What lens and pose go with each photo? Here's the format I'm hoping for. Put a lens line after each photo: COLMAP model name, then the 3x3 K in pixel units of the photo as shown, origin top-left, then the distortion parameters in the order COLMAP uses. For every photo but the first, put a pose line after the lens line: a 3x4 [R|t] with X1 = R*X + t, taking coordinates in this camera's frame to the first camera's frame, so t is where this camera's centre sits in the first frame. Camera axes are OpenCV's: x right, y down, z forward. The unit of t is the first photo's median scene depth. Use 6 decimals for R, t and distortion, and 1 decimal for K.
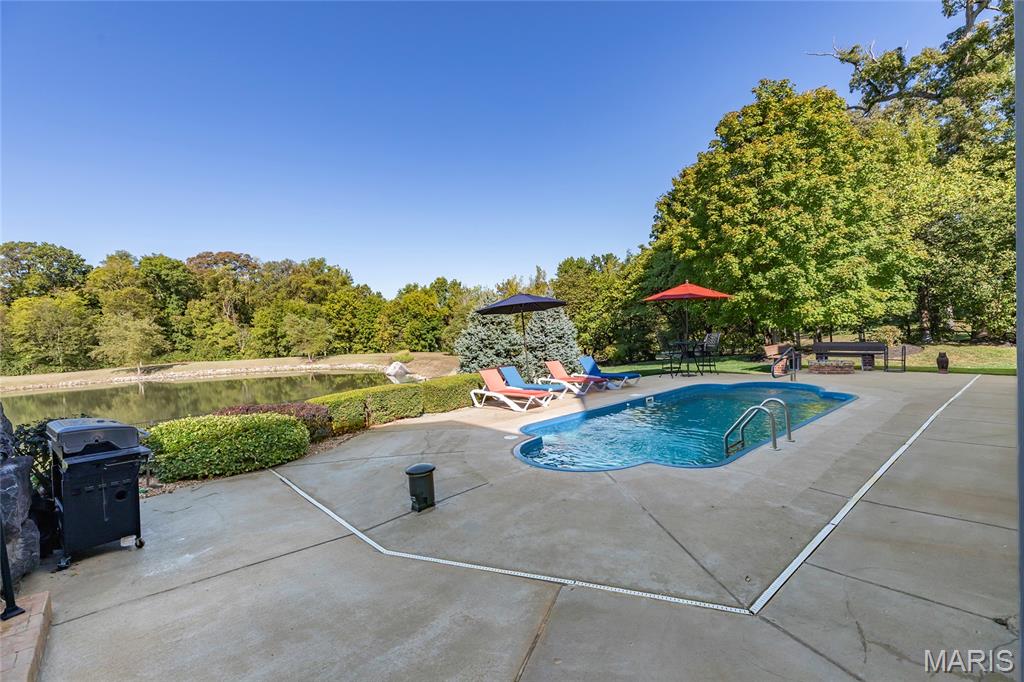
lens RADIAL K [[459.1, 0, 512.0], [0, 459.1, 341.0], [0, 0, 1]] dist [0.008526, -0.000177]
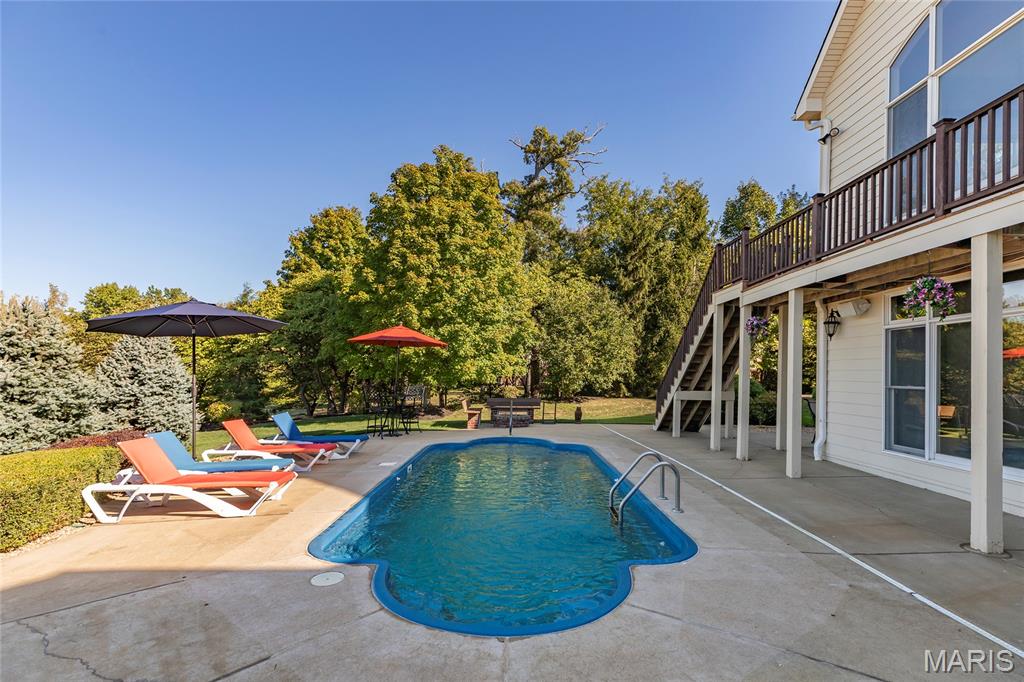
lens RADIAL K [[468.2, 0, 515.1], [0, 468.2, 348.0], [0, 0, 1]] dist [0.004486, 0.000117]
pose [[0.643697, 0.097479, 0.759047, -0.065120], [-0.010908, 0.992922, -0.118263, 0.007612], [-0.765203, 0.067846, 0.640204, 0.131317]]
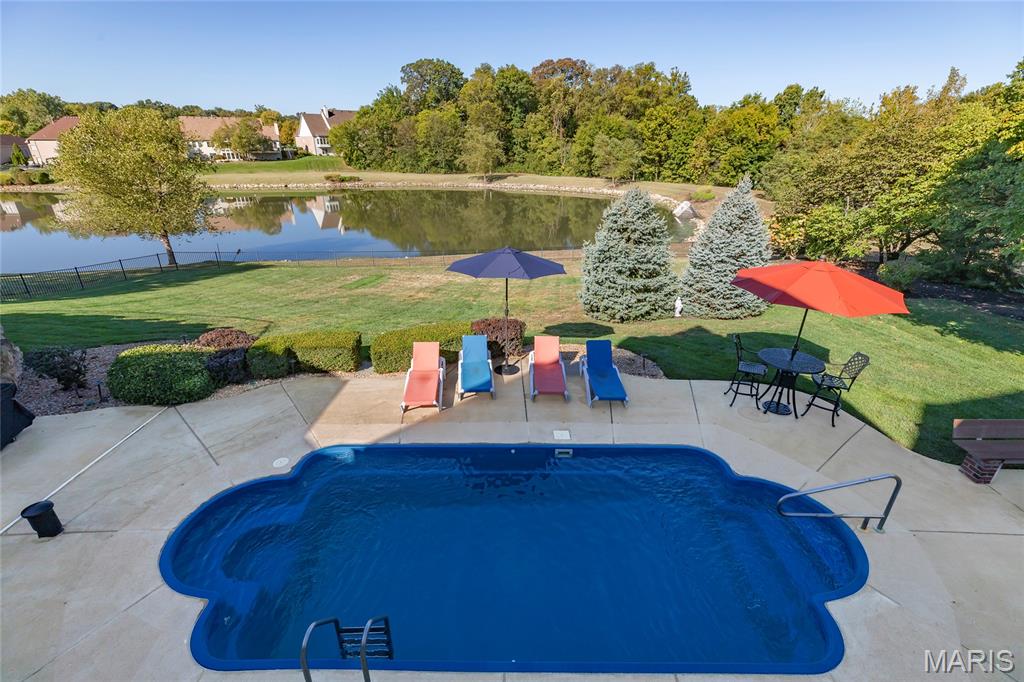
lens RADIAL K [[459.1, 0, 512.0], [0, 459.1, 341.0], [0, 0, 1]] dist [0.008526, -0.000177]
pose [[0.762477, 0.306653, -0.569731, 0.210609], [-0.066732, 0.913127, 0.402176, -0.112059], [0.643565, -0.268631, 0.716702, 0.168391]]
